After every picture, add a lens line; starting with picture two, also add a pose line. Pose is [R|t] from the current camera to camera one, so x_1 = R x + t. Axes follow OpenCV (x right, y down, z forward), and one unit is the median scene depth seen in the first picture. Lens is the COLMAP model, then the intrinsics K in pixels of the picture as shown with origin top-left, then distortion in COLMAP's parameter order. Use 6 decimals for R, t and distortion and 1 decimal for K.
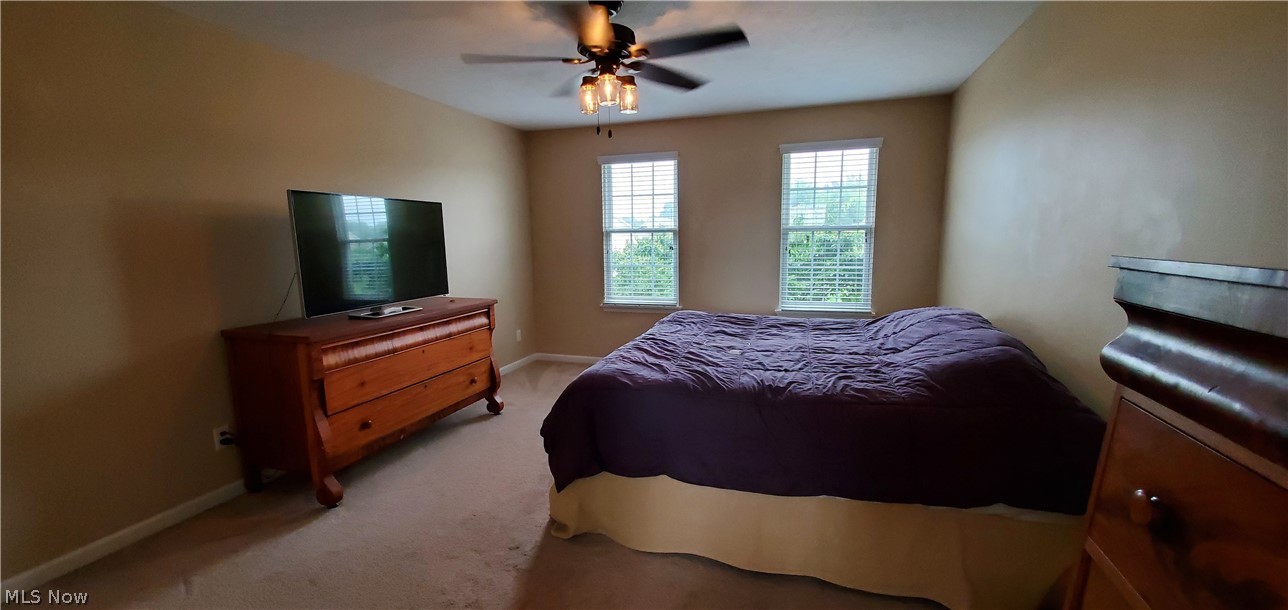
lens RADIAL K [[508.7, 0, 646.5], [0, 508.7, 309.4], [0, 0, 1]] dist [-0.001817, -0.001170]
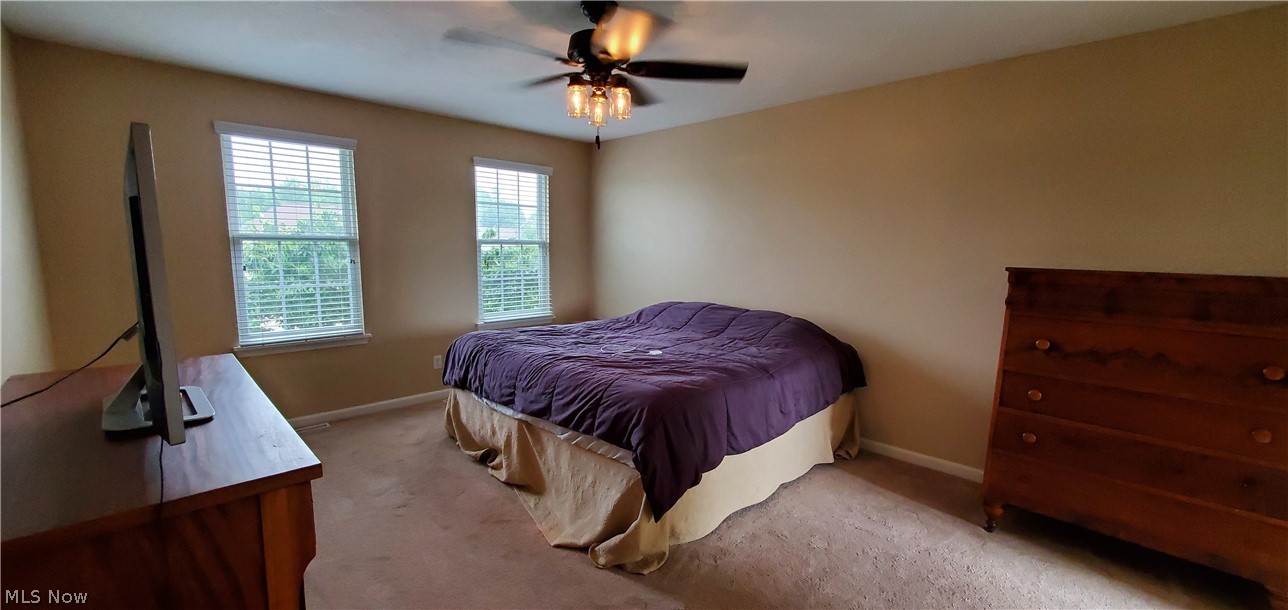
lens RADIAL K [[508.7, 0, 645.8], [0, 508.7, 311.8], [0, 0, 1]] dist [-0.001817, -0.001170]
pose [[0.463648, -0.093959, 0.881024, -0.464419], [0.104108, 0.993250, 0.051140, -0.038319], [-0.879882, 0.068010, 0.470300, 0.253898]]
